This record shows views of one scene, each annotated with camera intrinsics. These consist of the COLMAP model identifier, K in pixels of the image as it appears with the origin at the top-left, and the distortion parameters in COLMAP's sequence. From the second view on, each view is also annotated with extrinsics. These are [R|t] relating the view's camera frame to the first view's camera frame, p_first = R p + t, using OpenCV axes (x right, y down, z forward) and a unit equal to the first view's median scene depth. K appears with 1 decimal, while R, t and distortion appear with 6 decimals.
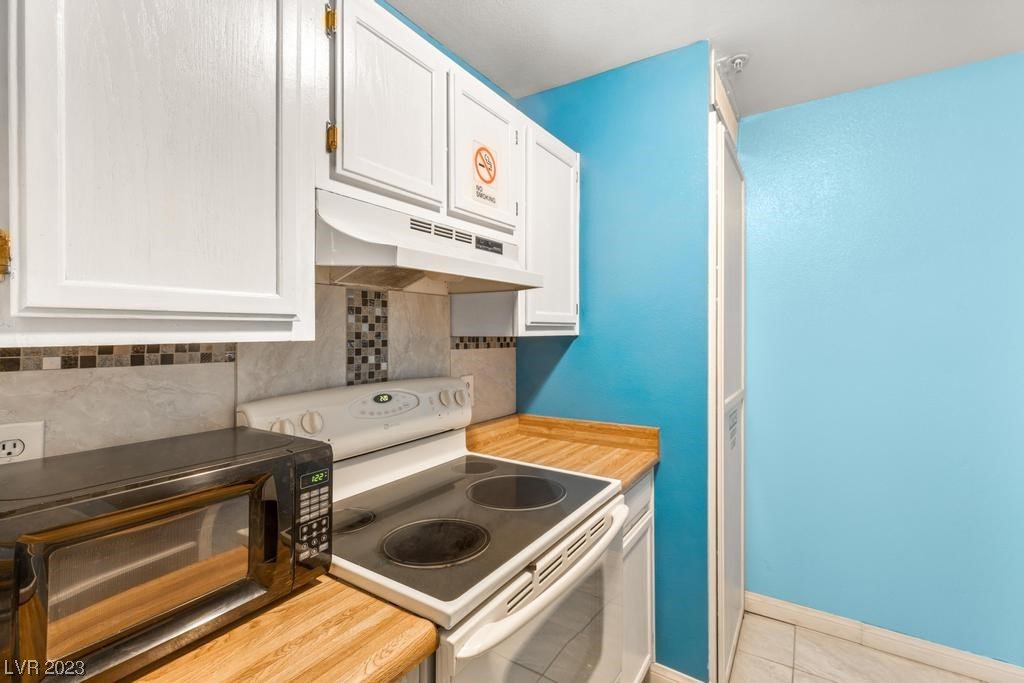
lens RADIAL K [[462.2, 0, 512.8], [0, 462.2, 332.9], [0, 0, 1]] dist [0.002938, 0.000351]
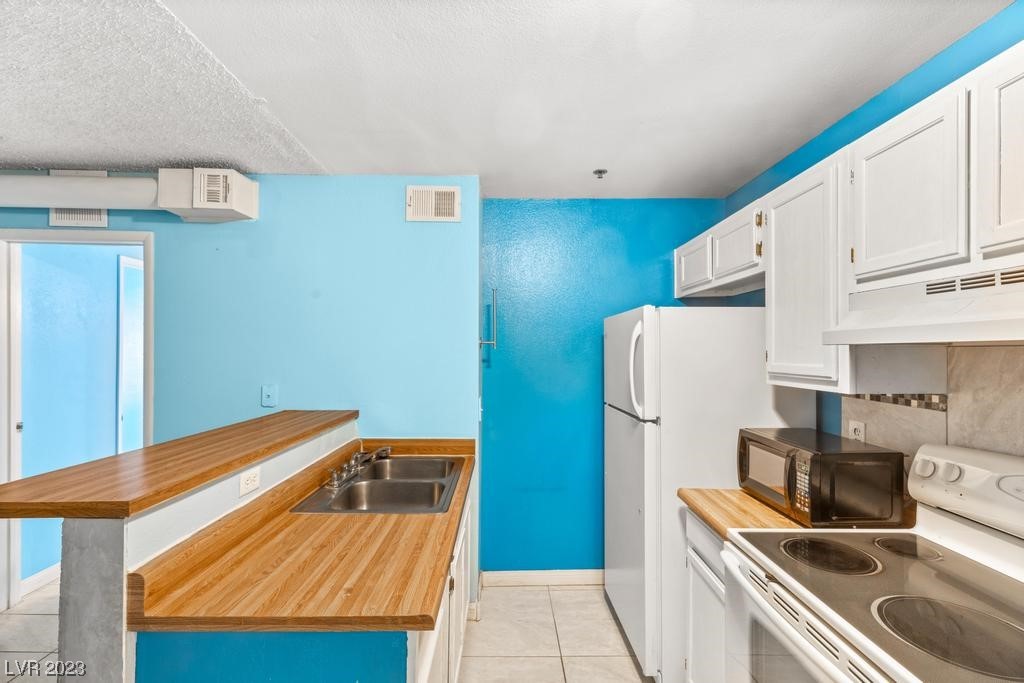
lens RADIAL K [[461.4, 0, 508.0], [0, 461.4, 346.8], [0, 0, 1]] dist [0.001665, 0.000166]
pose [[-0.838190, -0.008876, -0.545307, 0.901764], [-0.008359, 0.999959, -0.003428, -0.083897], [0.545315, 0.001685, -0.838230, 1.112489]]
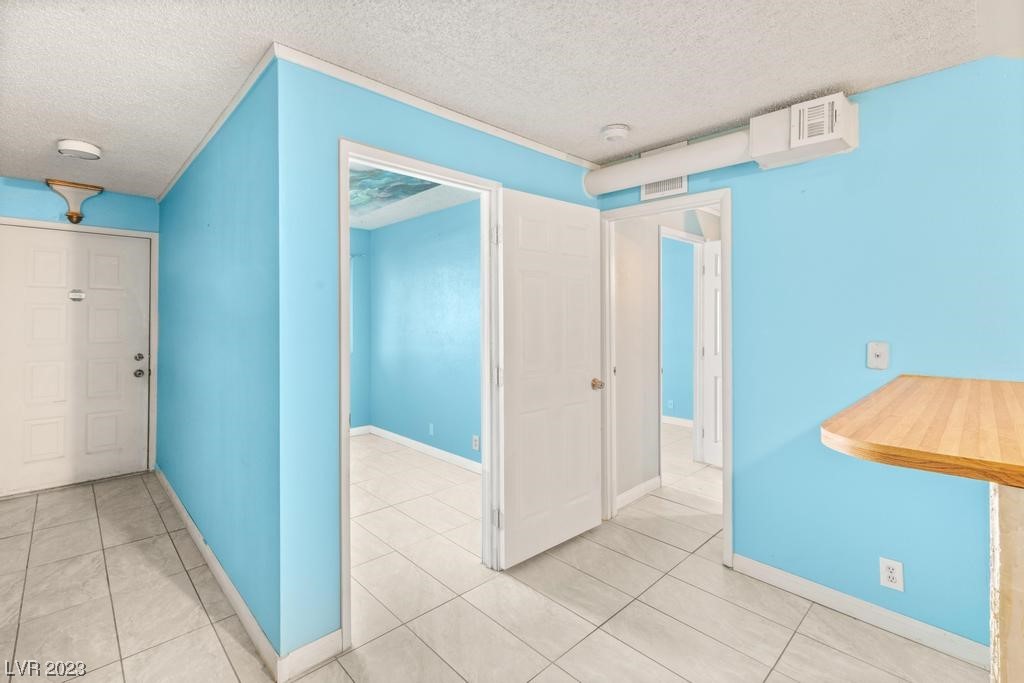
lens RADIAL K [[461.2, 0, 515.4], [0, 461.2, 312.5], [0, 0, 1]] dist [0.000706, 0.000202]
pose [[-0.974456, 0.001601, 0.224571, 1.503536], [-0.000916, 0.999938, -0.011105, -0.013282], [-0.224574, -0.011027, -0.974395, 0.807087]]
